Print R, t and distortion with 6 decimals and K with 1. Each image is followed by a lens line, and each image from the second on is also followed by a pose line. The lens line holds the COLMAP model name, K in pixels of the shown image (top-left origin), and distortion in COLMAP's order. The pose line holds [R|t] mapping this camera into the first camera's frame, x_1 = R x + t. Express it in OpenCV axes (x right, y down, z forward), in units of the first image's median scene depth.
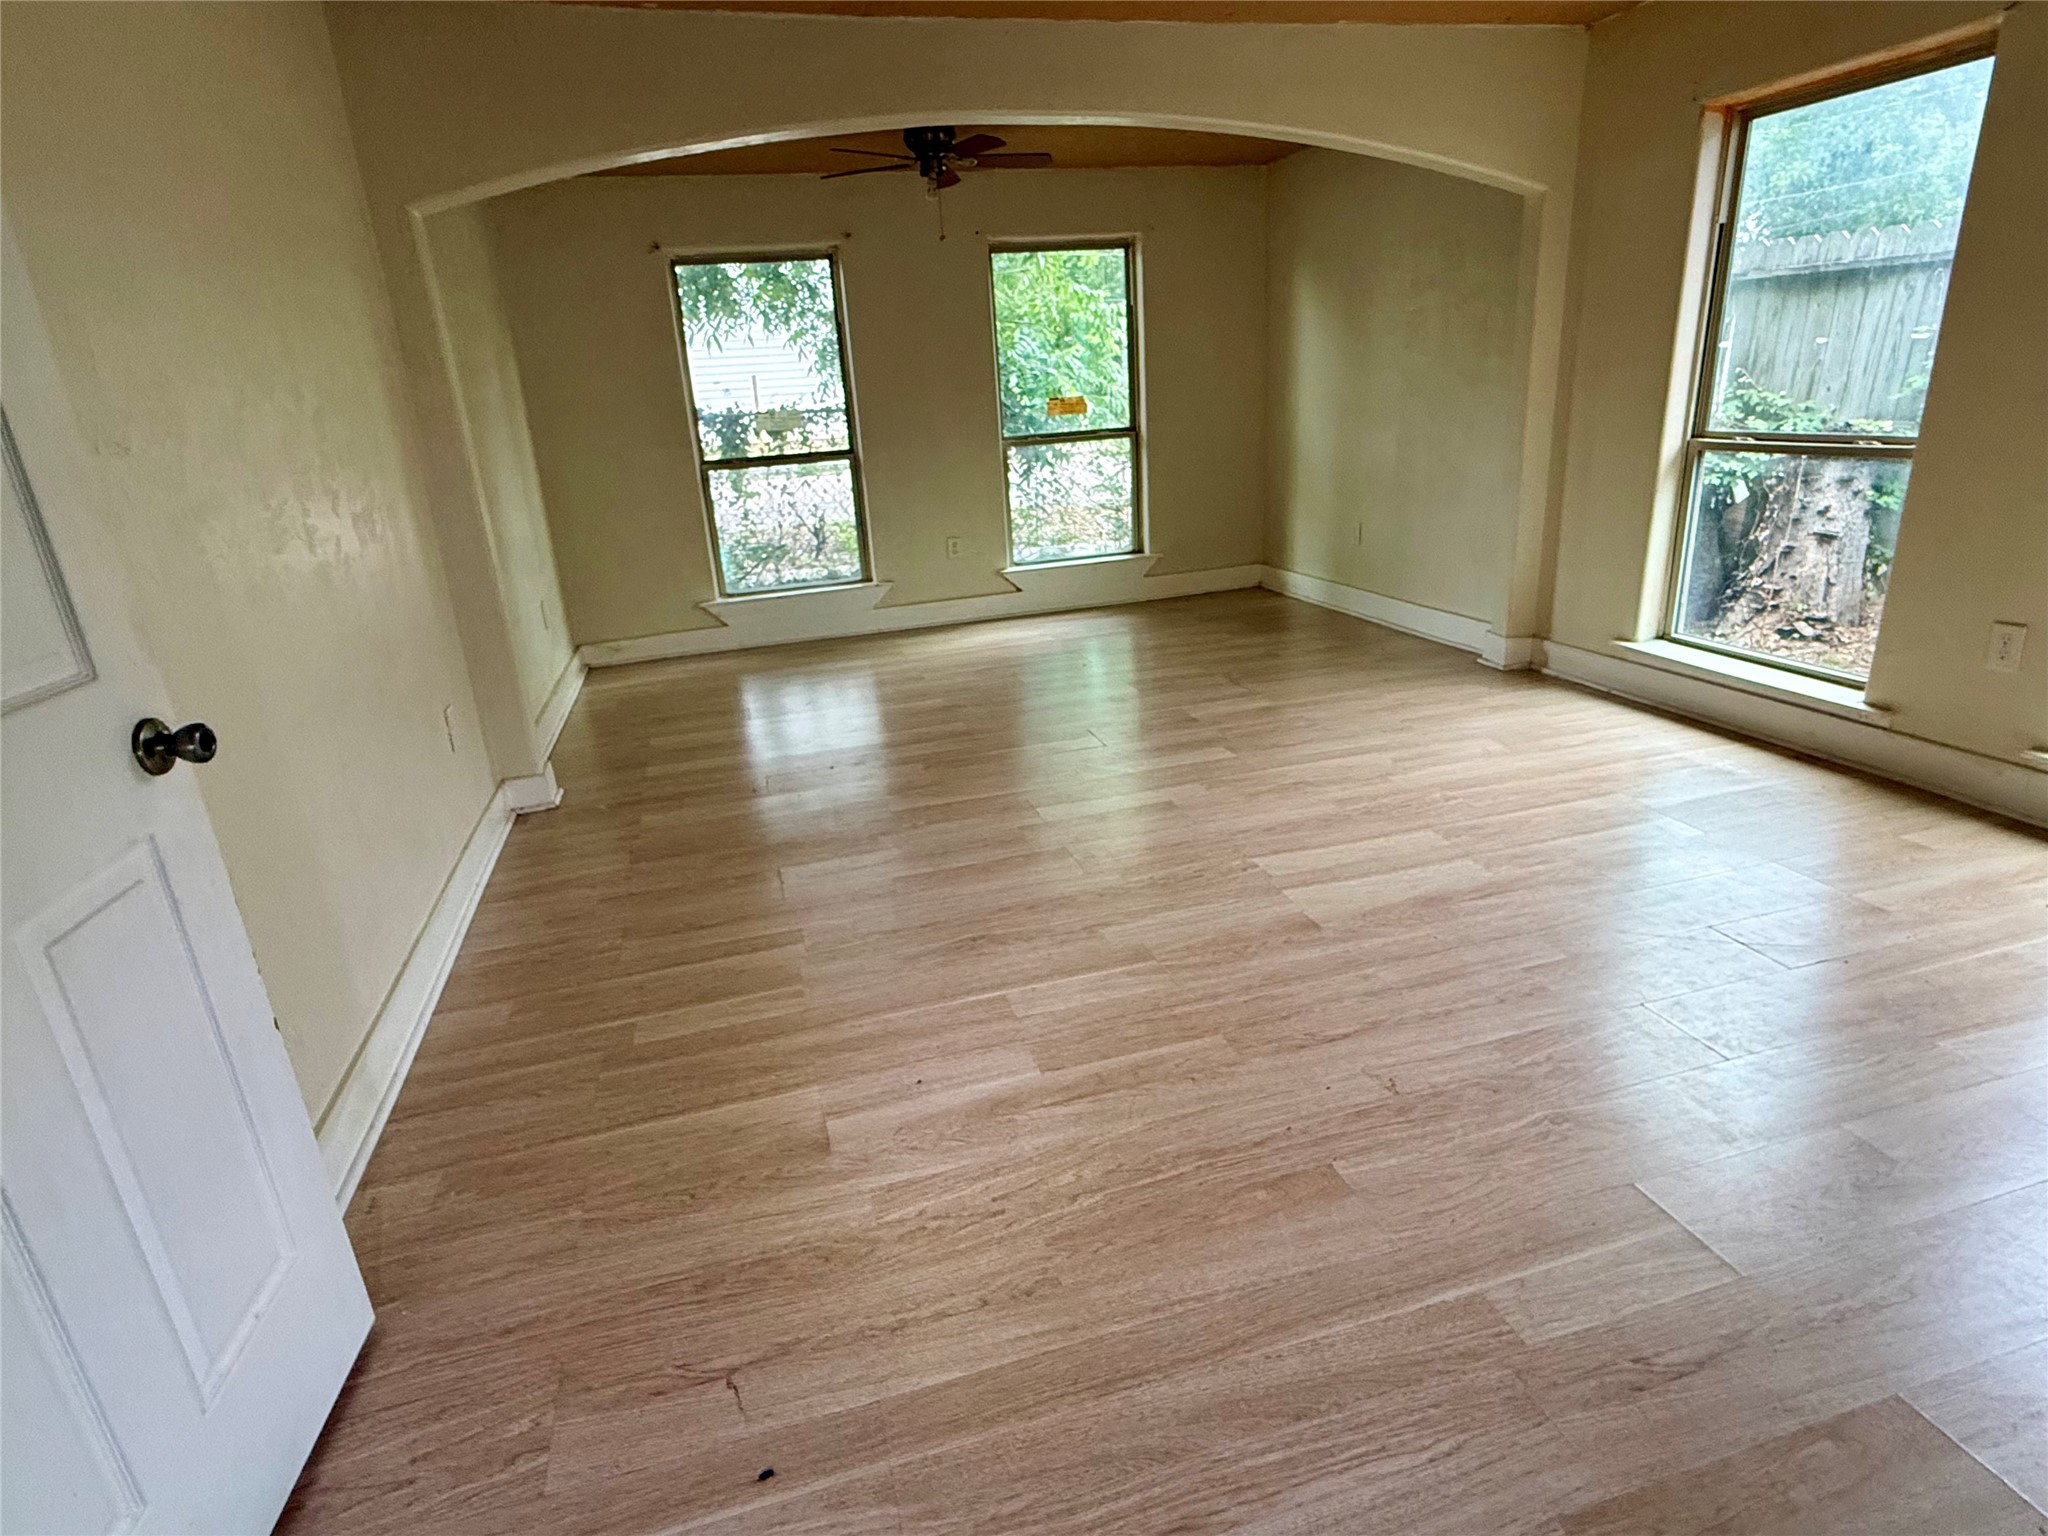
lens RADIAL K [[1090.9, 0, 1018.2], [0, 1090.9, 771.3], [0, 0, 1]] dist [0.001154, 0.000226]
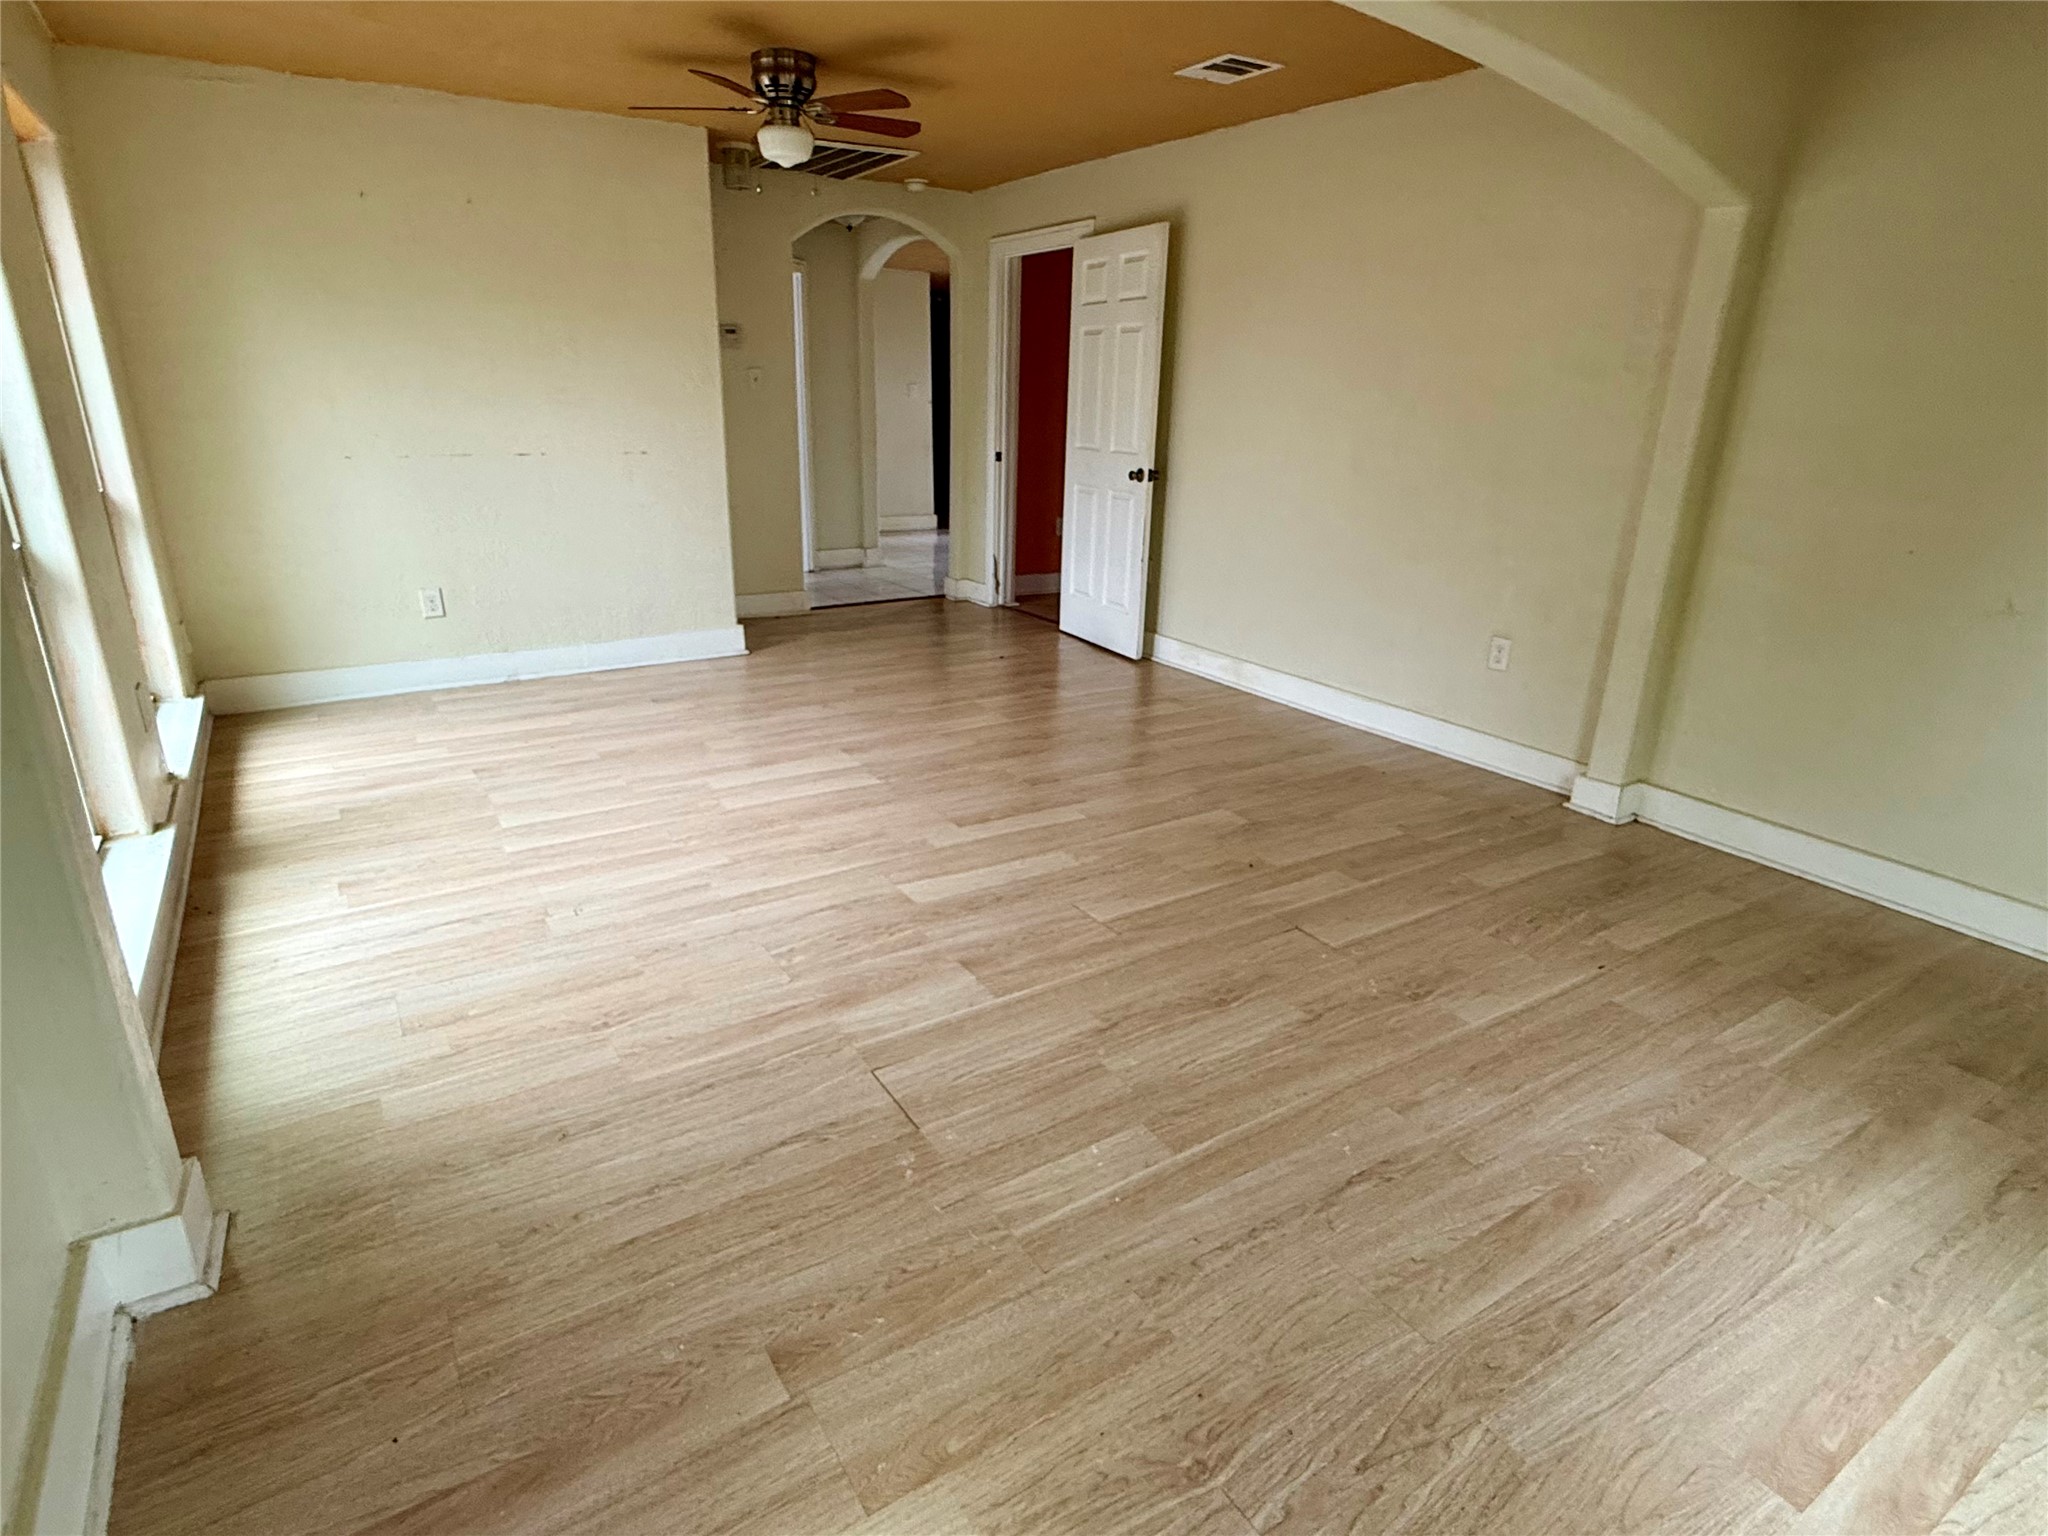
lens RADIAL K [[1090.9, 0, 1018.2], [0, 1090.9, 771.3], [0, 0, 1]] dist [0.001154, 0.000226]
pose [[-0.953564, 0.135950, -0.268763, 0.368652], [-0.065298, 0.777797, 0.625114, -0.675309], [0.294028, 0.613636, -0.732802, 1.804708]]
